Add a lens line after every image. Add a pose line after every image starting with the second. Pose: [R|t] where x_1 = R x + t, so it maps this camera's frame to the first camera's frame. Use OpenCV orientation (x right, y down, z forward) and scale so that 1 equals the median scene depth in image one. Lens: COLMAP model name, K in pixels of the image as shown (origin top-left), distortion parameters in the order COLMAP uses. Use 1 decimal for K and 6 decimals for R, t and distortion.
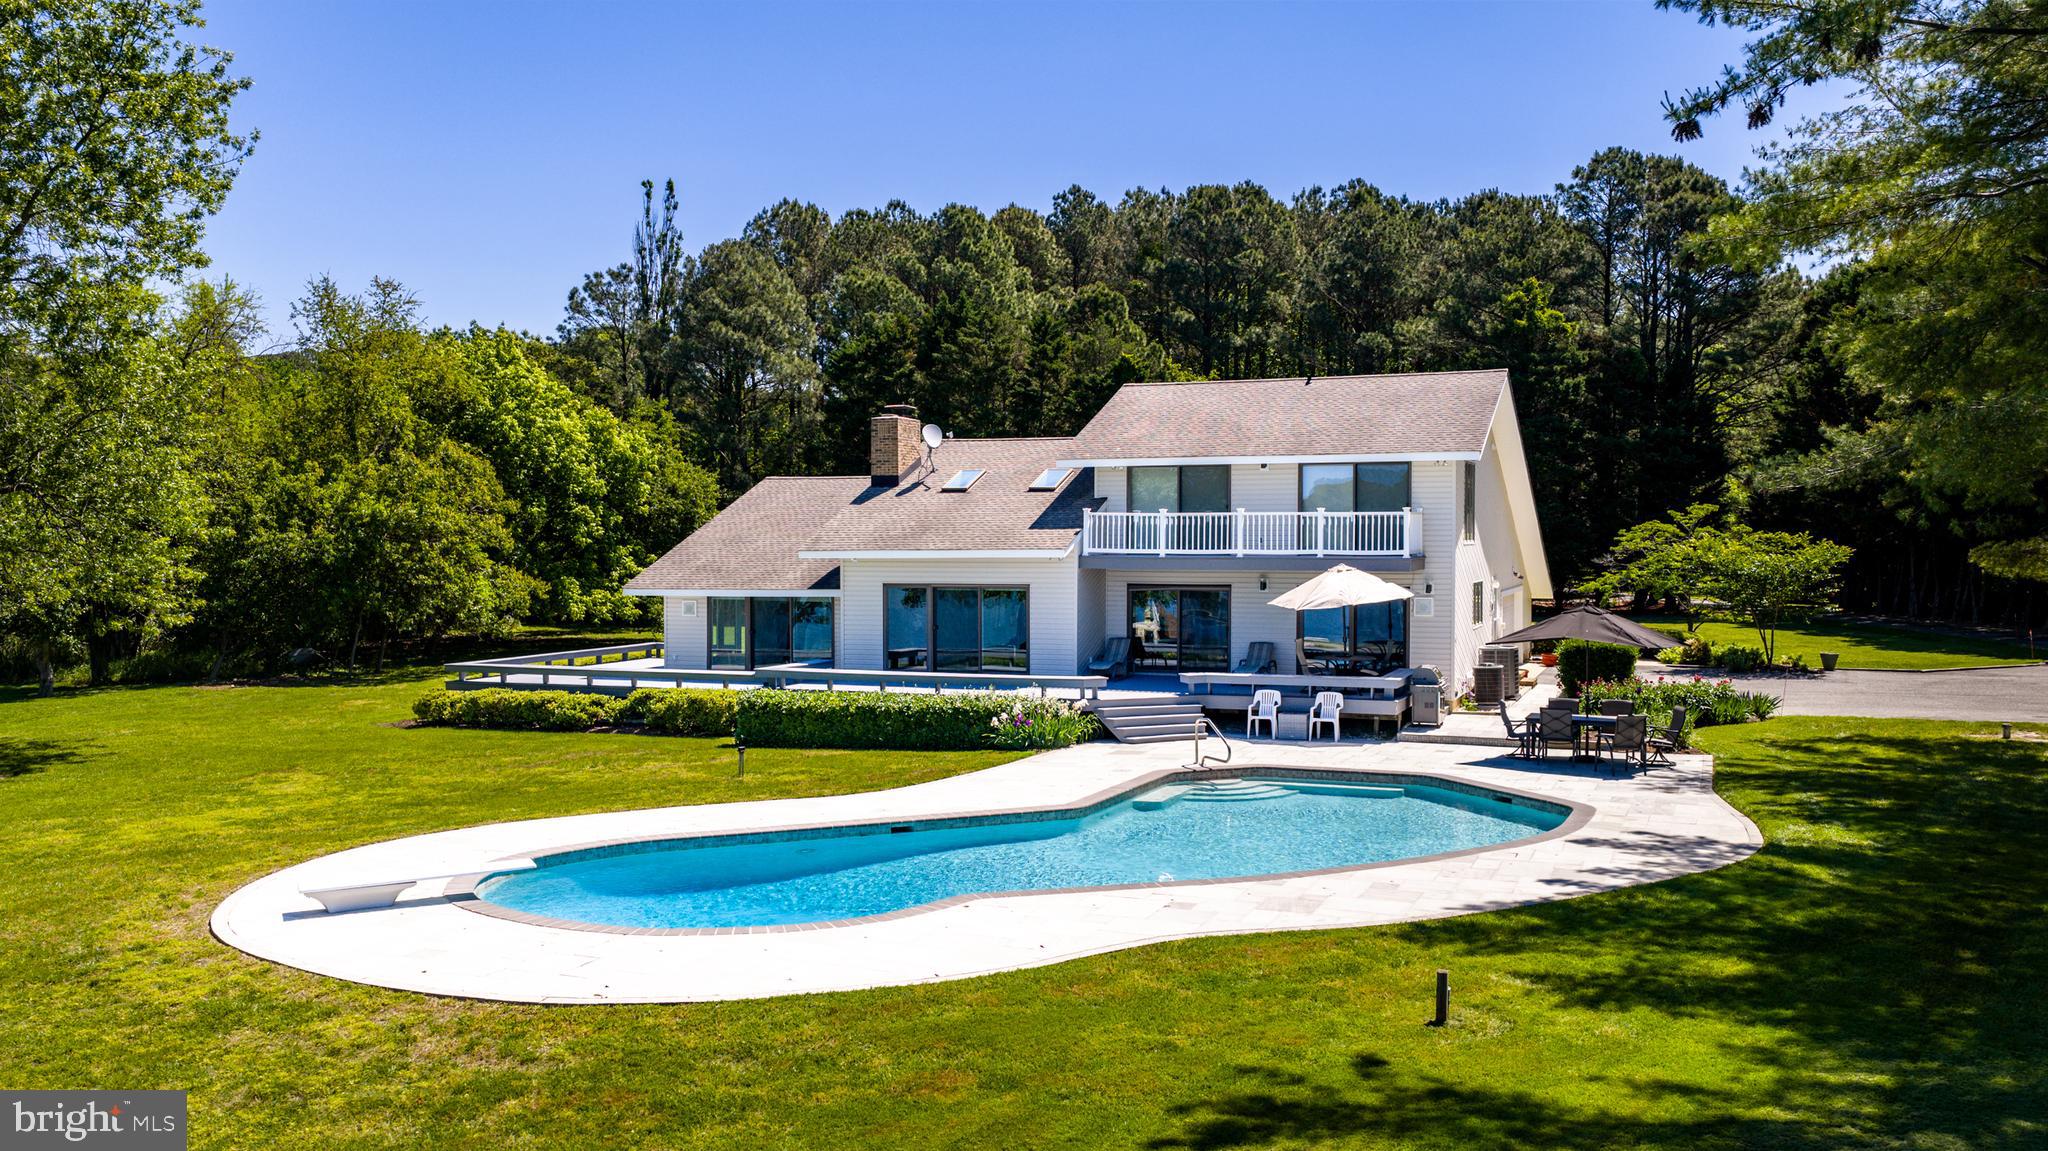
lens RADIAL K [[1688.0, 0, 1021.8], [0, 1688.0, 581.0], [0, 0, 1]] dist [0.016705, -0.045300]
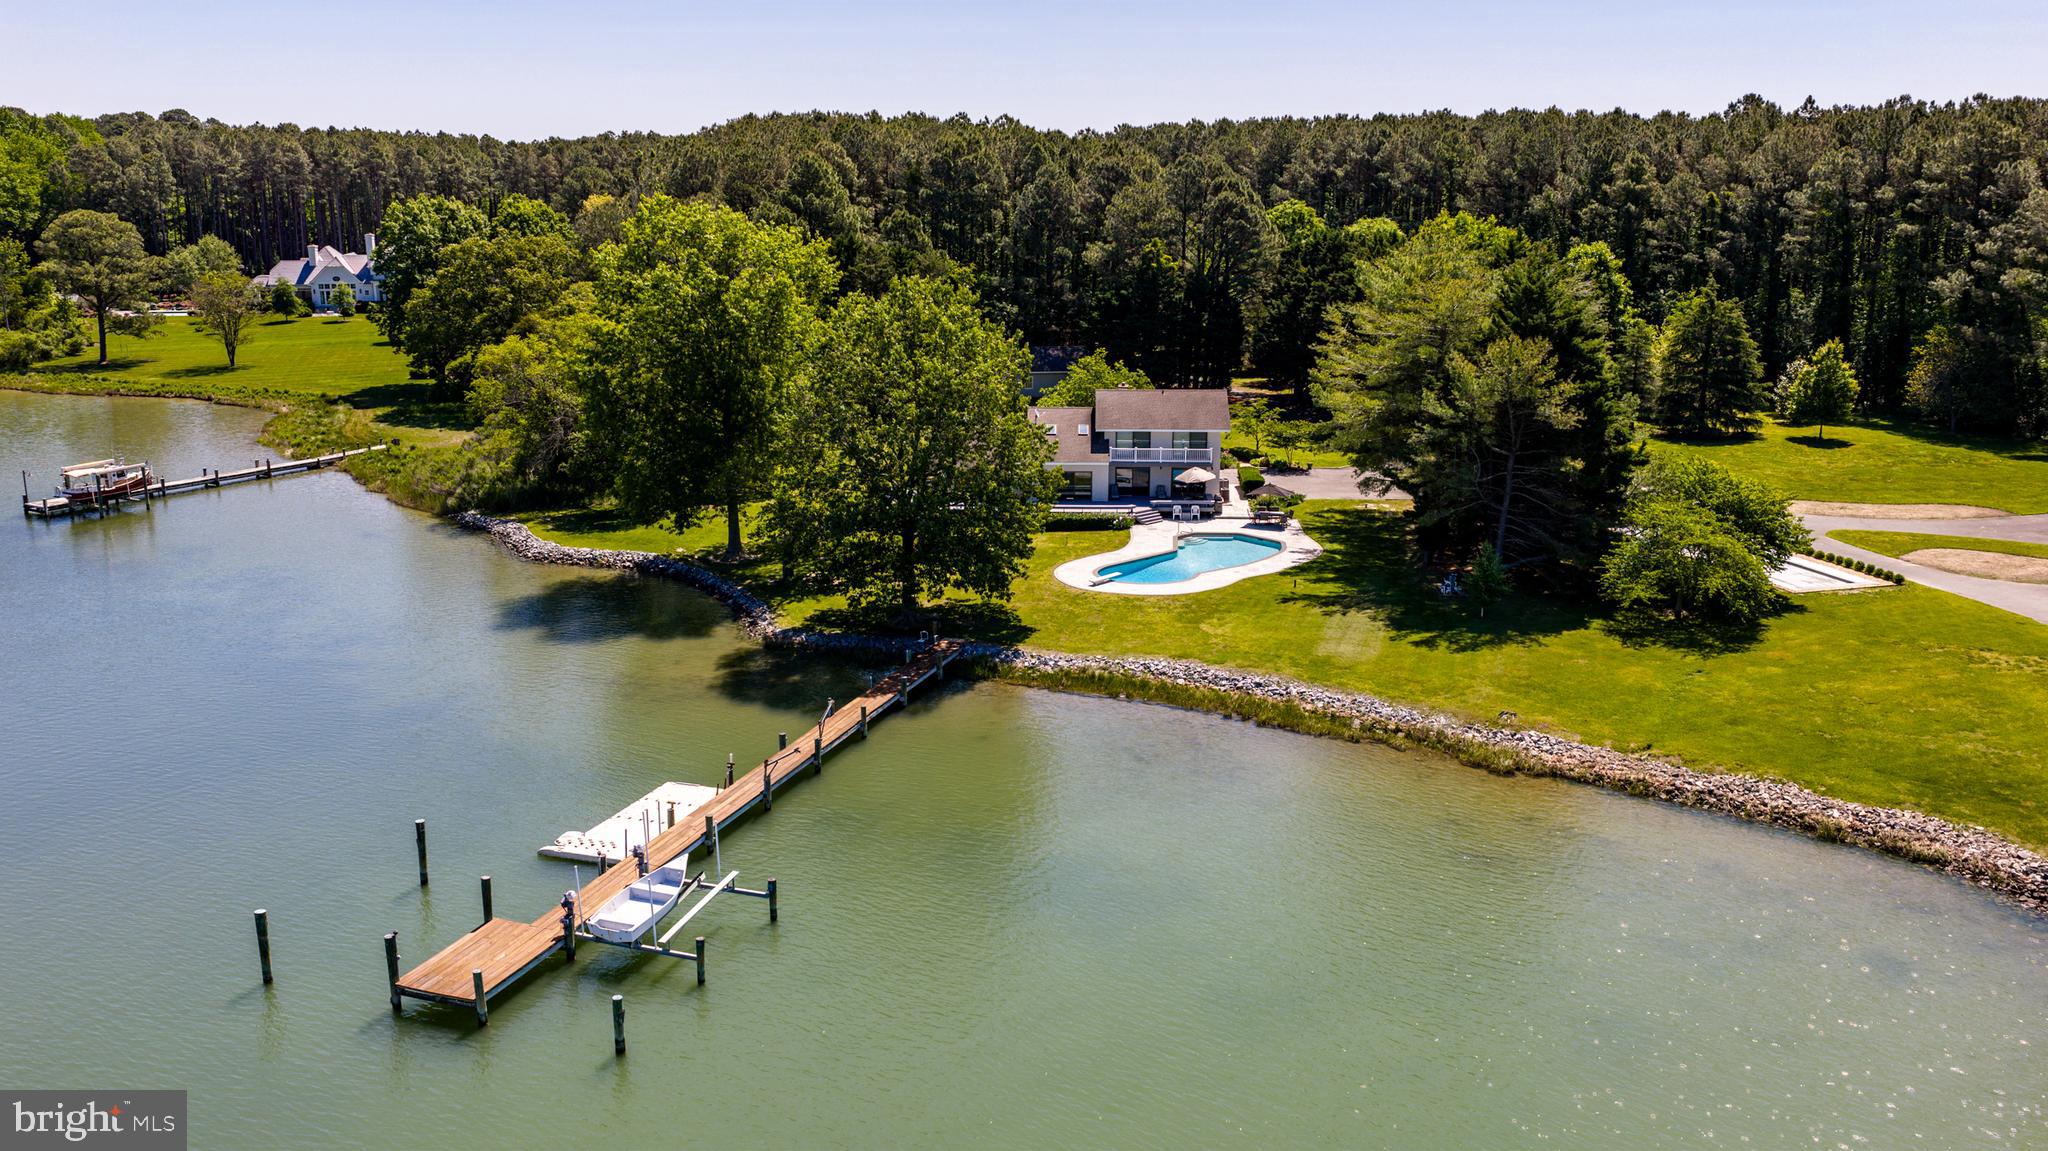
lens RADIAL K [[1688.0, 0, 1023.9], [0, 1688.0, 581.7], [0, 0, 1]] dist [0.016705, -0.045300]
pose [[0.942308, -0.084004, 0.324035, -1.093194], [0.012454, 0.976128, 0.216839, -0.457338], [-0.334515, -0.200293, 0.920860, -1.791688]]
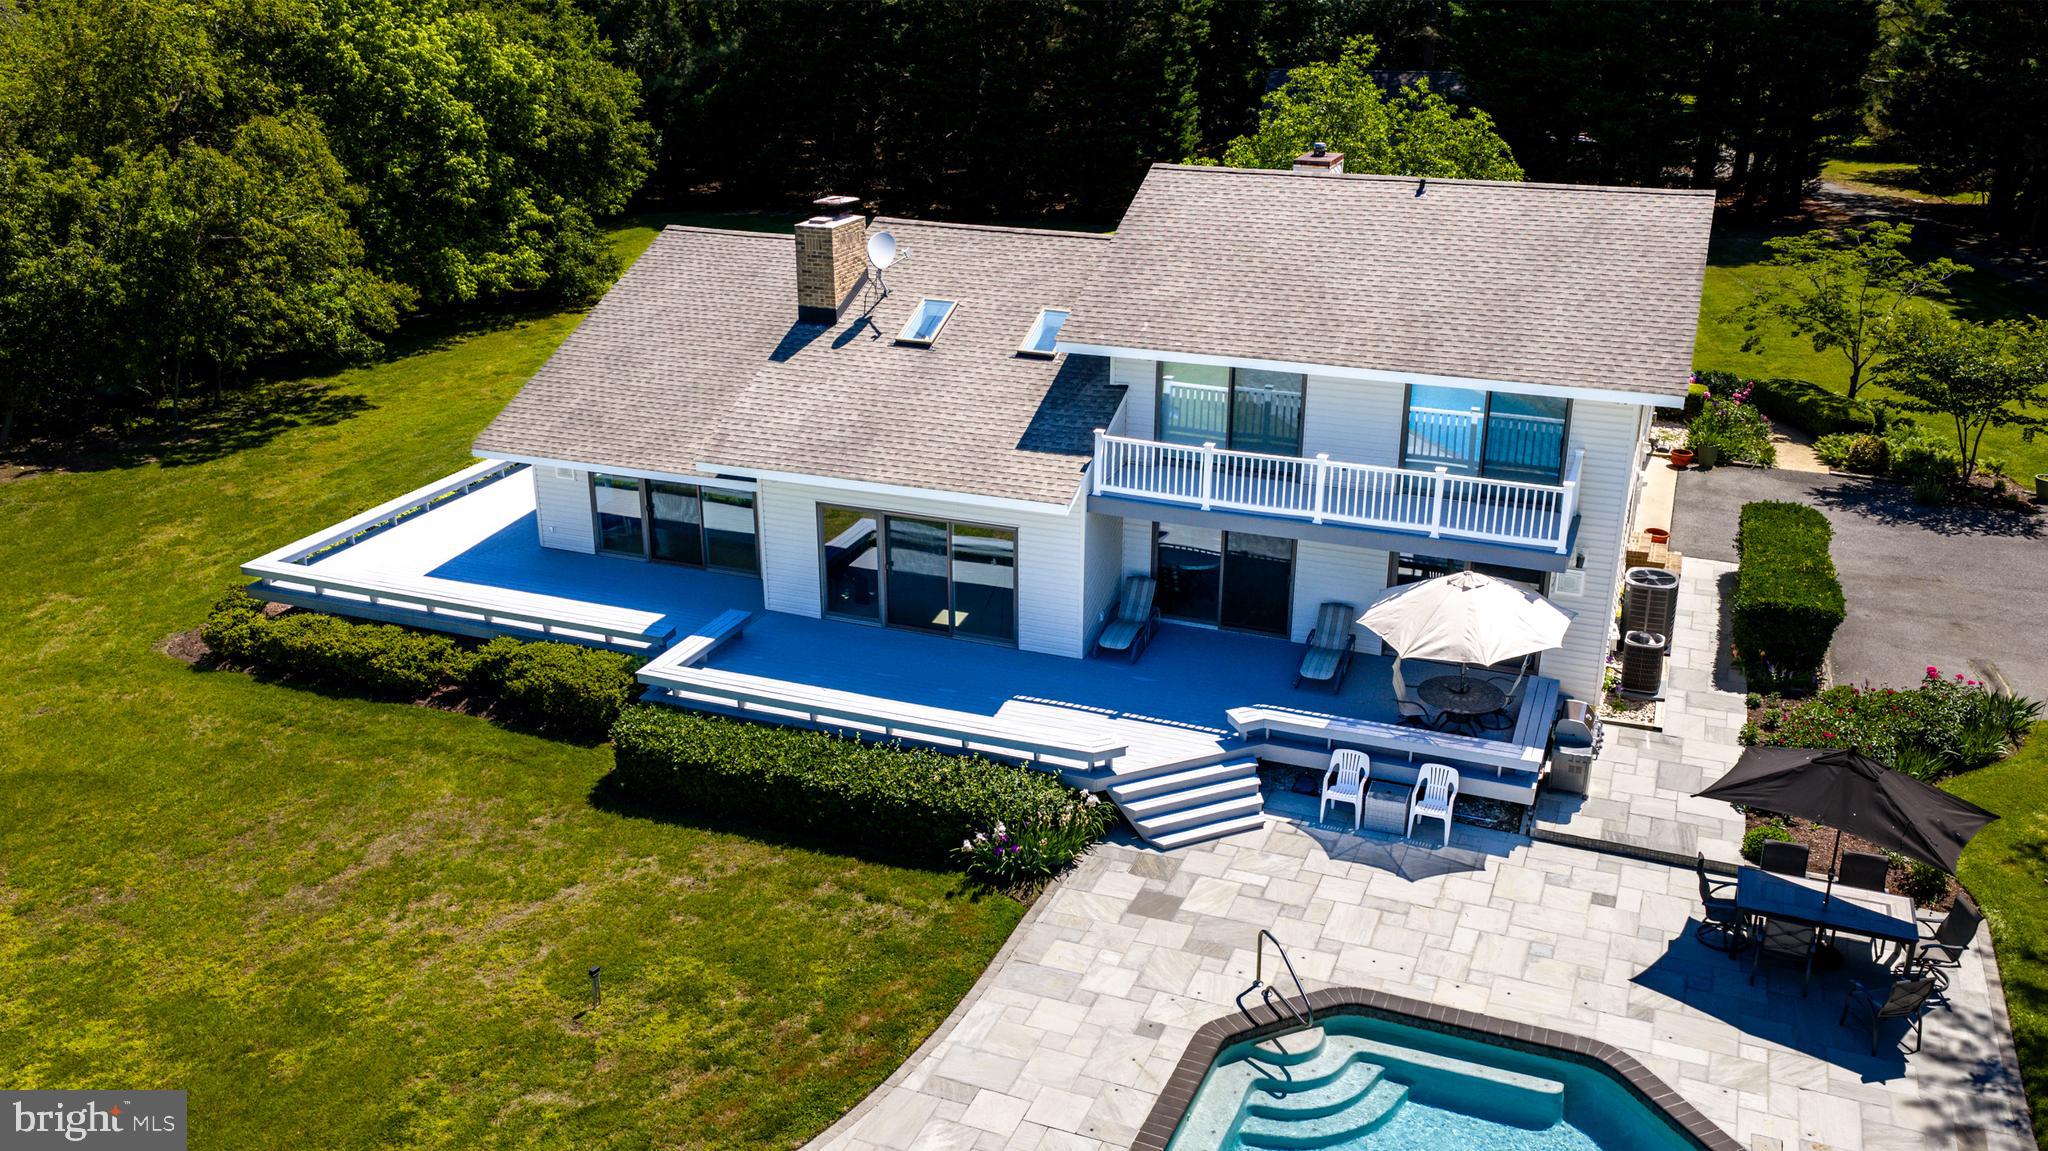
lens RADIAL K [[1688.0, 0, 1027.7], [0, 1688.0, 568.9], [0, 0, 1]] dist [0.016705, -0.045300]
pose [[0.999986, -0.001231, 0.005098, 0.004884], [-0.000557, 0.941693, 0.336472, -0.212623], [-0.005215, -0.336470, 0.941680, 0.305457]]
